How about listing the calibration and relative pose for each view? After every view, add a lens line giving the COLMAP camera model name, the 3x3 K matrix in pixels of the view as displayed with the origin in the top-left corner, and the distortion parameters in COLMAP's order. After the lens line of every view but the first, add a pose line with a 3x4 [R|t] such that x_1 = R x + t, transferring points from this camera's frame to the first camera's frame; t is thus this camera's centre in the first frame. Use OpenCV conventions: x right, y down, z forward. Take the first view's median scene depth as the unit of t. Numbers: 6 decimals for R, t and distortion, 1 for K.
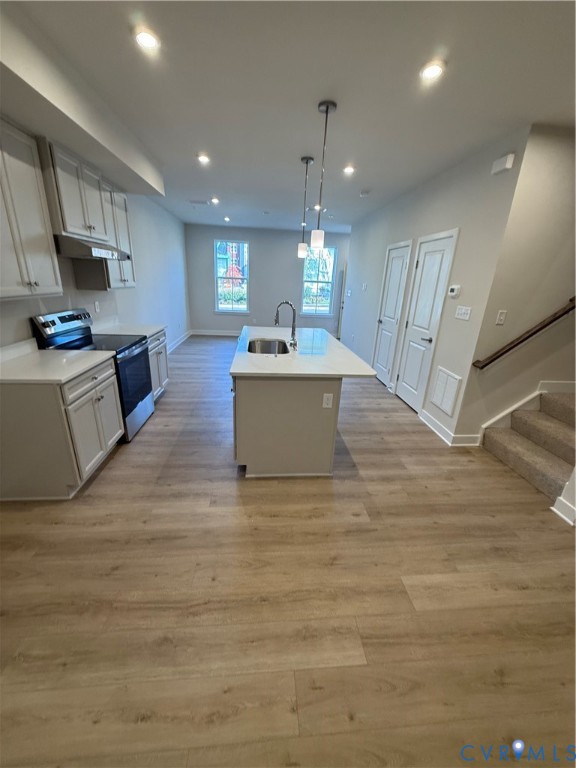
lens RADIAL K [[305.8, 0, 288.0], [0, 305.8, 384.0], [0, 0, 1]] dist [-0.008413, 0.000077]
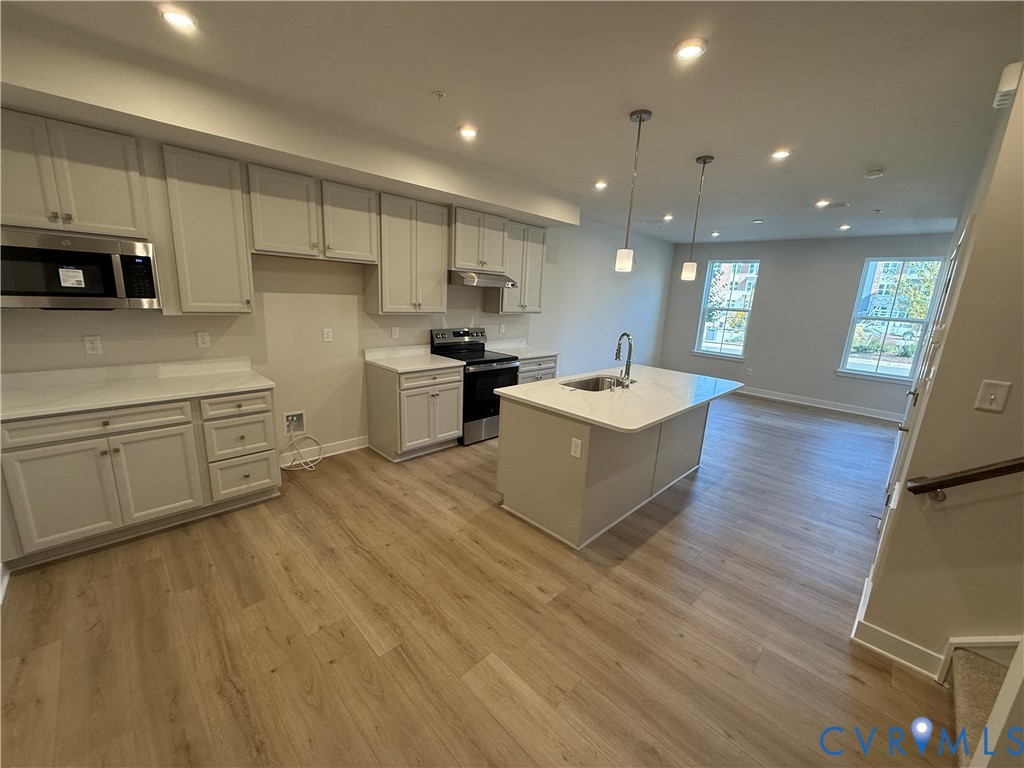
lens RADIAL K [[407.7, 0, 506.6], [0, 407.7, 385.9], [0, 0, 1]] dist [-0.008413, 0.000077]
pose [[0.638450, 0.162569, -0.752299, 0.882729], [-0.273458, 0.961577, -0.024281, -0.029365], [0.719446, 0.221224, 0.658375, 0.124040]]
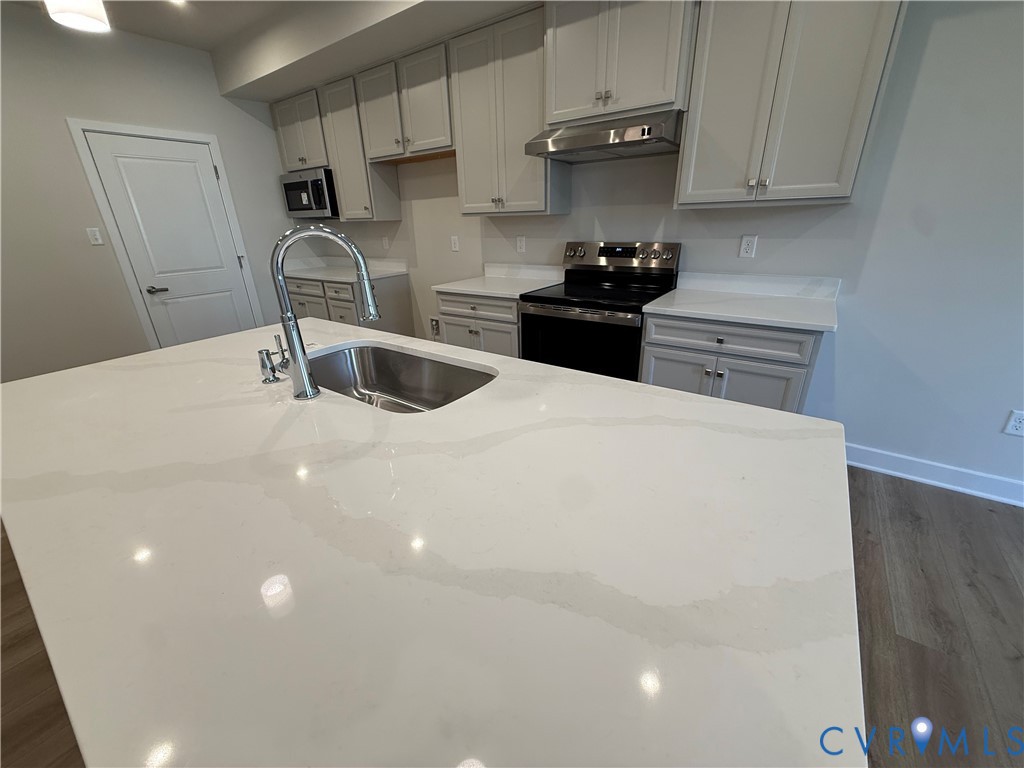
lens RADIAL K [[407.7, 0, 506.6], [0, 407.7, 385.9], [0, 0, 1]] dist [-0.008413, 0.000077]
pose [[-0.657185, 0.262307, -0.706614, 0.220661], [-0.248146, 0.809931, 0.531447, -0.523763], [0.711710, 0.524602, -0.467184, 1.863215]]
